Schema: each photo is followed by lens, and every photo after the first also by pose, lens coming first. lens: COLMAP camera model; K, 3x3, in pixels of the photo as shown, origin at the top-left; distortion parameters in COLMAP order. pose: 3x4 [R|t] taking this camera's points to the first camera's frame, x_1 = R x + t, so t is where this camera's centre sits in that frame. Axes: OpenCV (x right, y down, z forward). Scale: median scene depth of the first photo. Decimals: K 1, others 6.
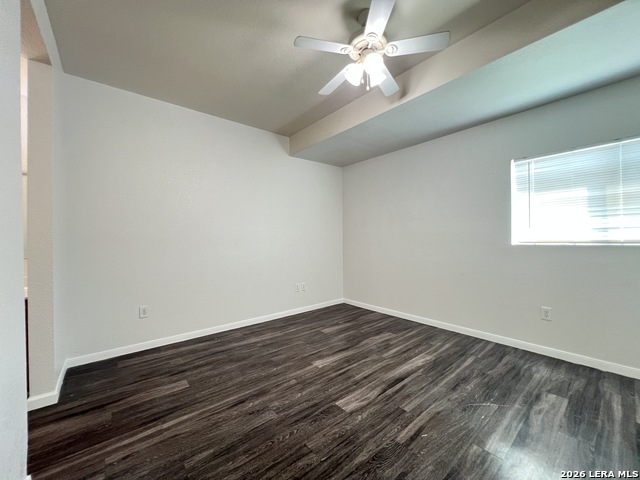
lens RADIAL K [[257.1, 0, 321.6], [0, 257.1, 238.8], [0, 0, 1]] dist [-0.002683, 0.000044]
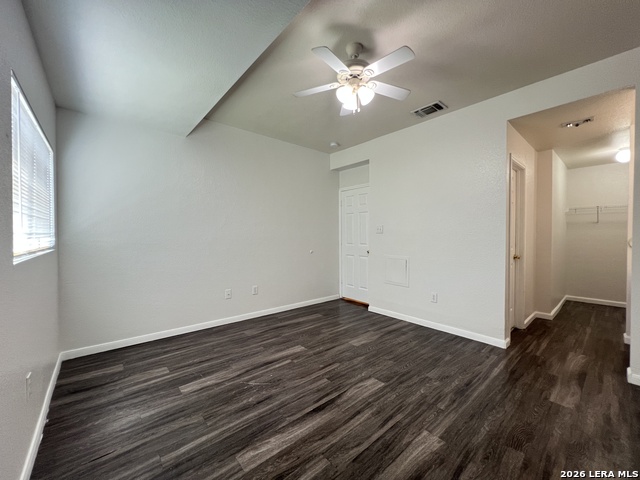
lens RADIAL K [[257.1, 0, 318.7], [0, 257.1, 238.6], [0, 0, 1]] dist [-0.002683, 0.000044]
pose [[-0.999885, 0.011943, -0.009294, 0.320376], [0.011806, 0.999822, 0.014738, -0.032050], [0.009468, 0.014627, -0.999848, 1.942458]]
